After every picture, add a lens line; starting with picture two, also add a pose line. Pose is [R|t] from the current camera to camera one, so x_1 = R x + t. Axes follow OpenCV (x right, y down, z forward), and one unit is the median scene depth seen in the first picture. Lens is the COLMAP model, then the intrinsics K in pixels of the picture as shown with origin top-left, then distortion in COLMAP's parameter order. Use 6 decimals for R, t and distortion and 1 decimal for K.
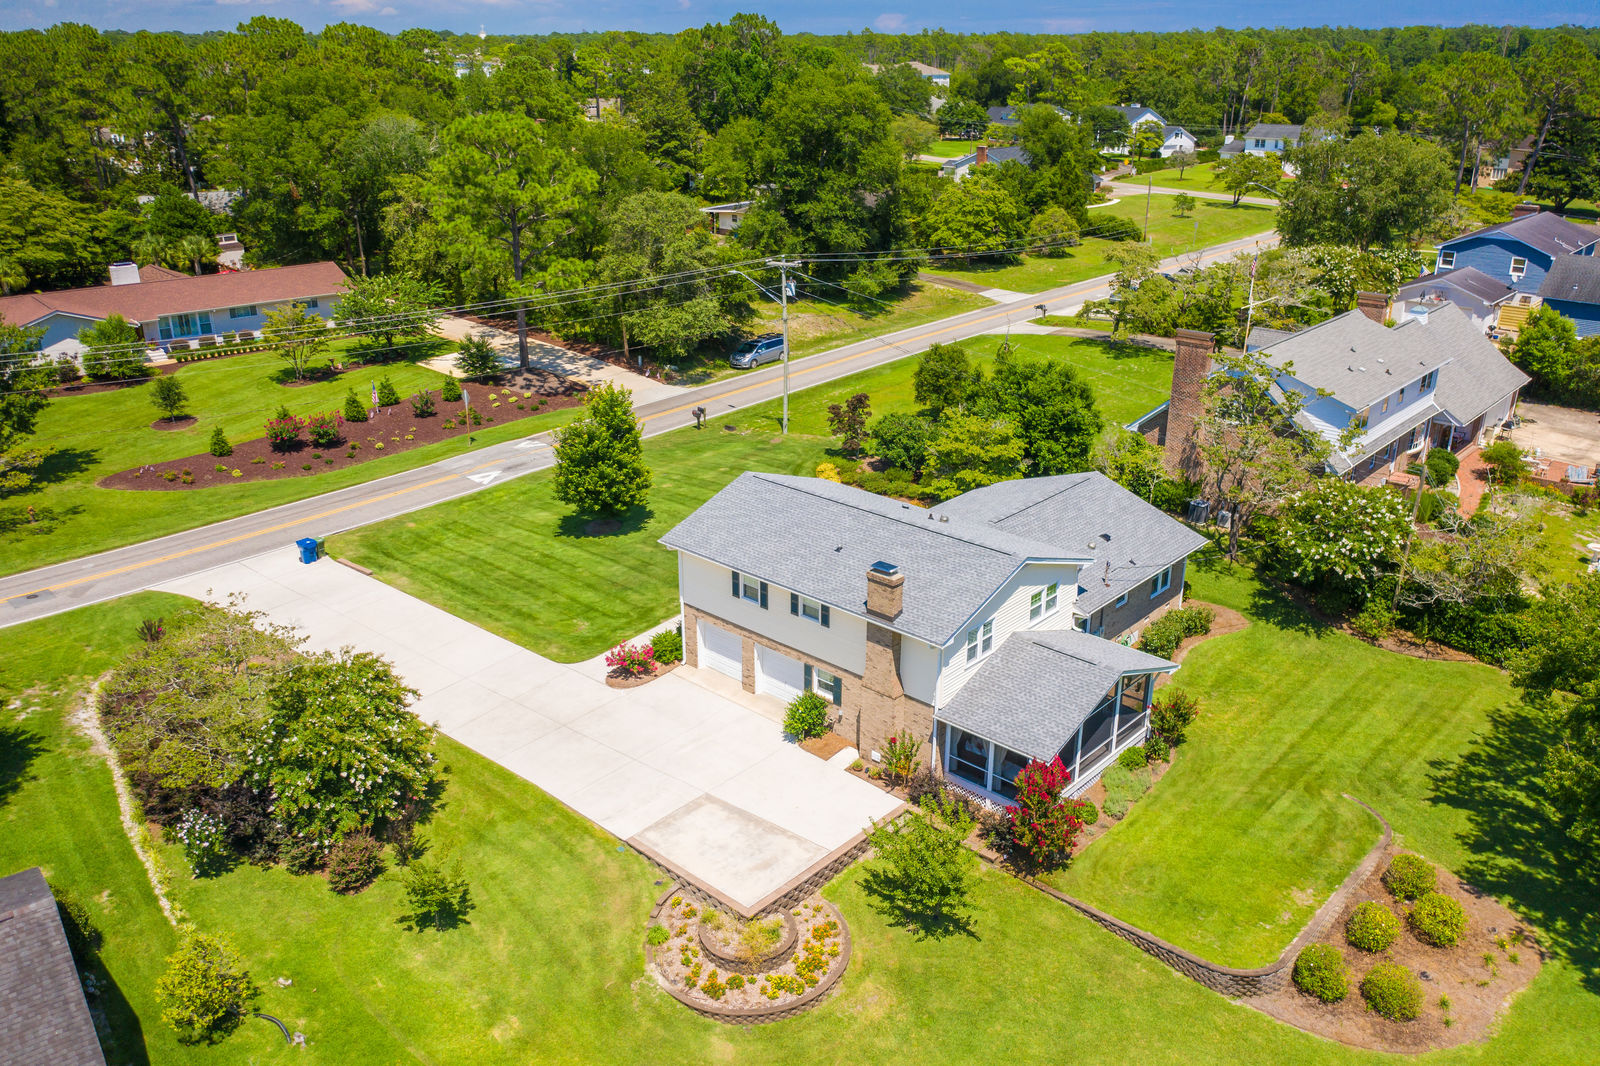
lens RADIAL K [[1259.3, 0, 792.5], [0, 1259.3, 528.6], [0, 0, 1]] dist [-0.010164, 0.008136]
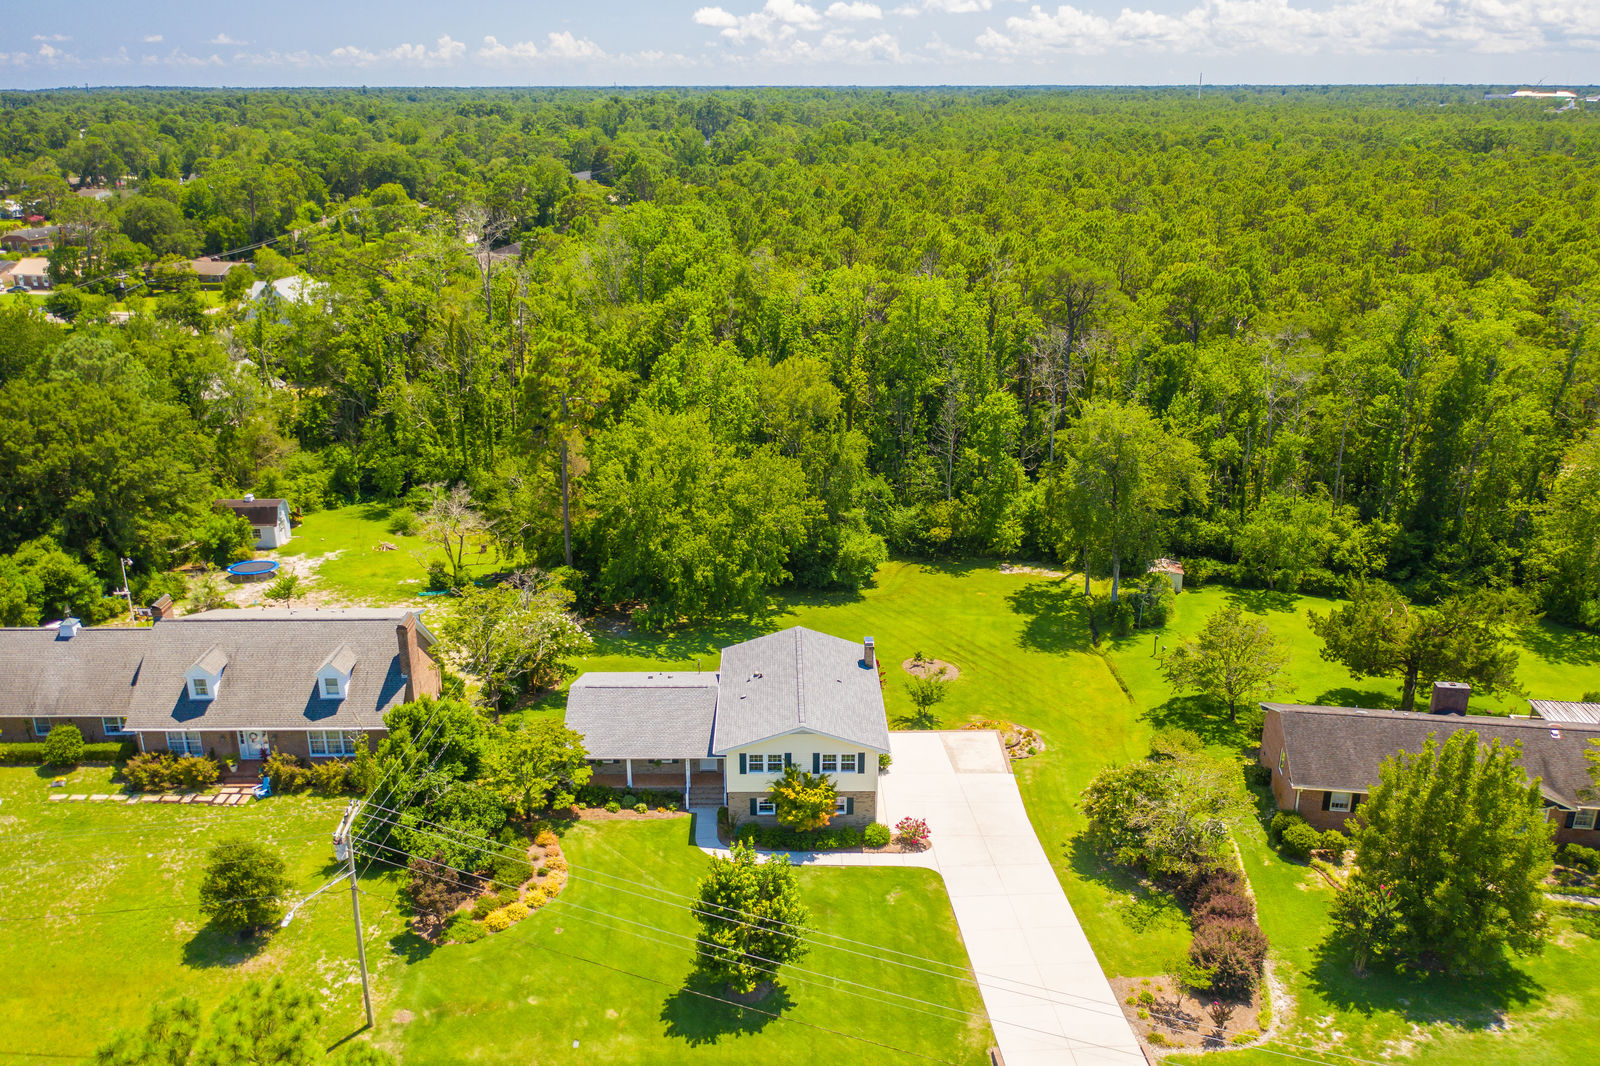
lens RADIAL K [[1259.3, 0, 796.3], [0, 1259.3, 533.1], [0, 0, 1]] dist [-0.010164, 0.008136]
pose [[-0.696096, -0.239021, 0.676993, -0.966919], [0.261397, 0.793858, 0.549055, -1.026200], [-0.668672, 0.559158, -0.490122, 1.684036]]
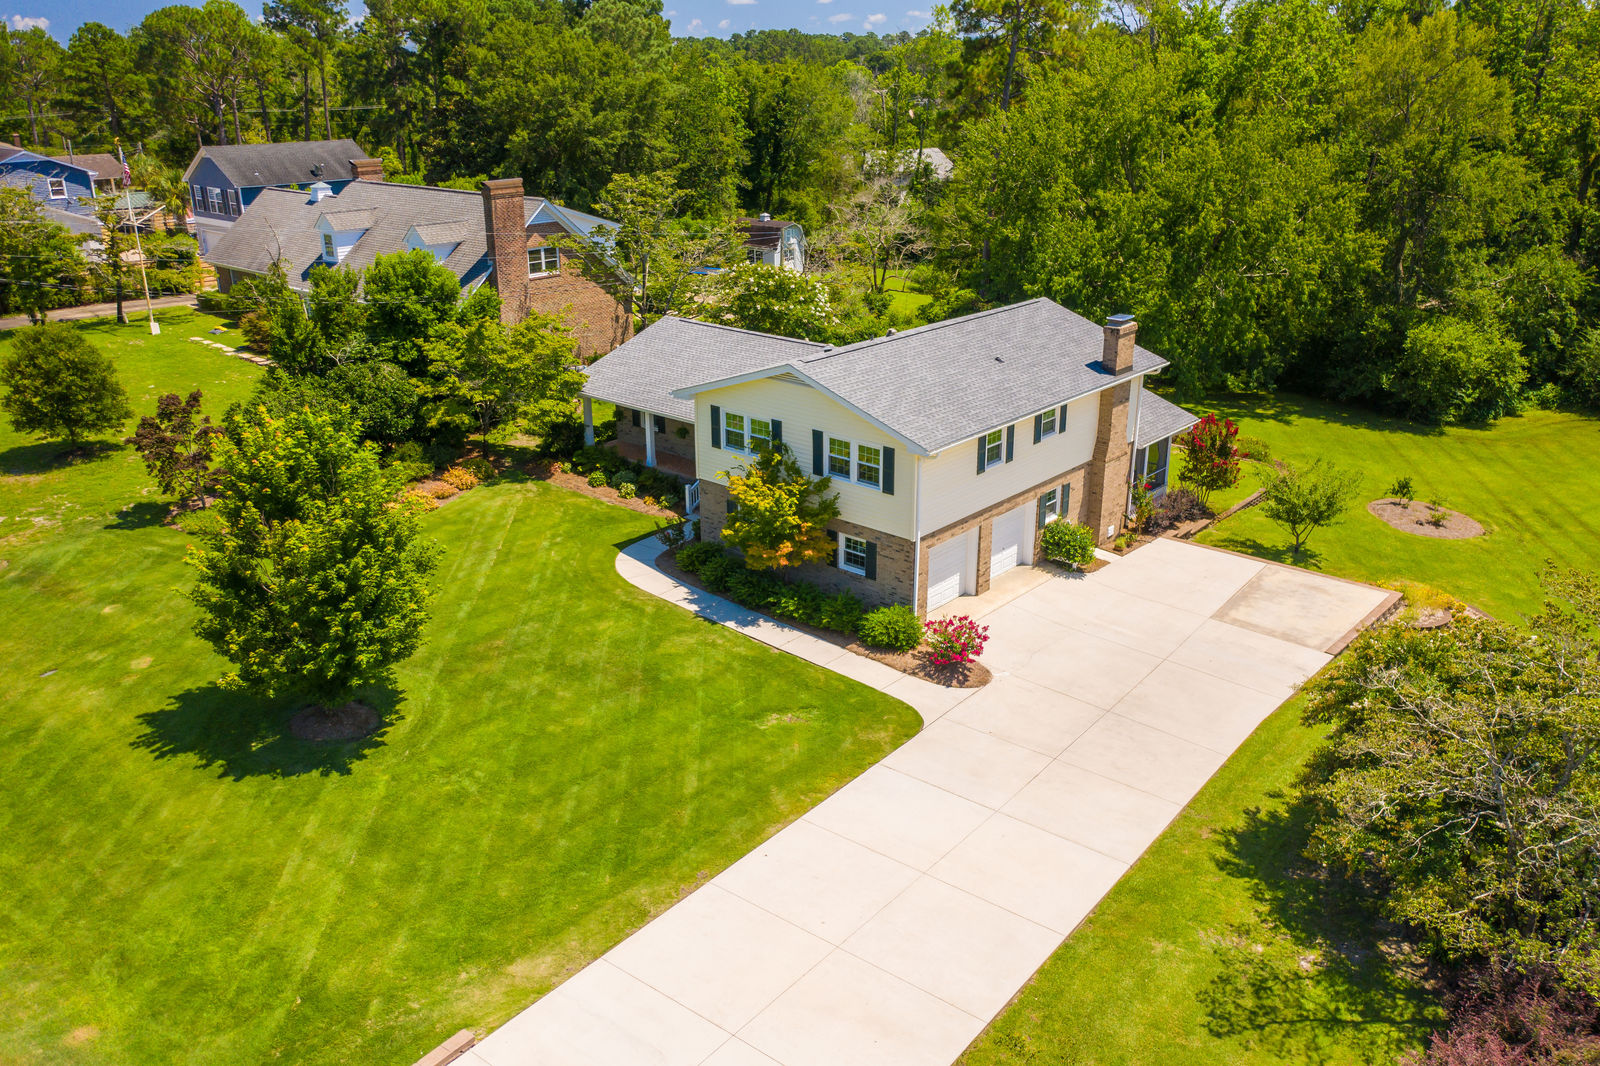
lens RADIAL K [[1259.3, 0, 803.5], [0, 1259.3, 536.8], [0, 0, 1]] dist [-0.010164, 0.008136]
pose [[-0.030762, -0.348730, 0.936718, -0.764848], [0.365984, 0.868149, 0.335222, -0.204995], [-0.930113, 0.353136, 0.100923, 1.045629]]
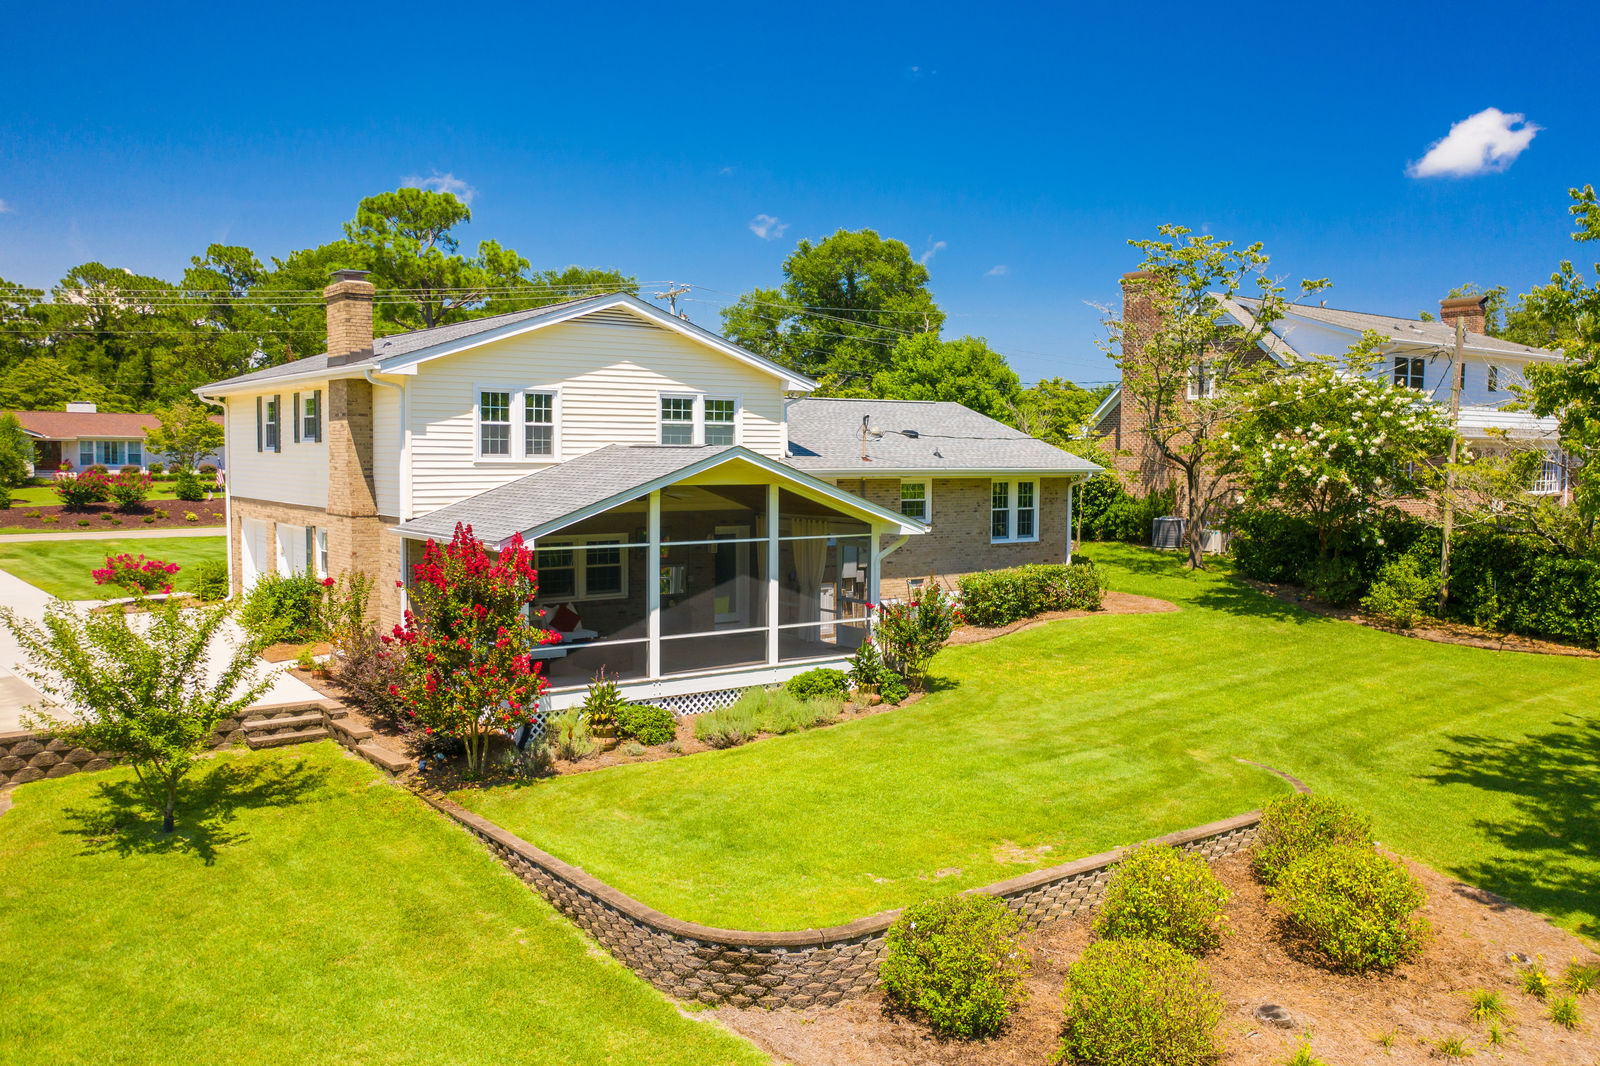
lens RADIAL K [[1259.3, 0, 805.8], [0, 1259.3, 534.3], [0, 0, 1]] dist [-0.010164, 0.008136]
pose [[0.983258, 0.016315, -0.181486, 0.337139], [-0.072646, 0.948505, -0.308319, 0.267251], [0.167110, 0.316341, 0.933811, 0.469838]]
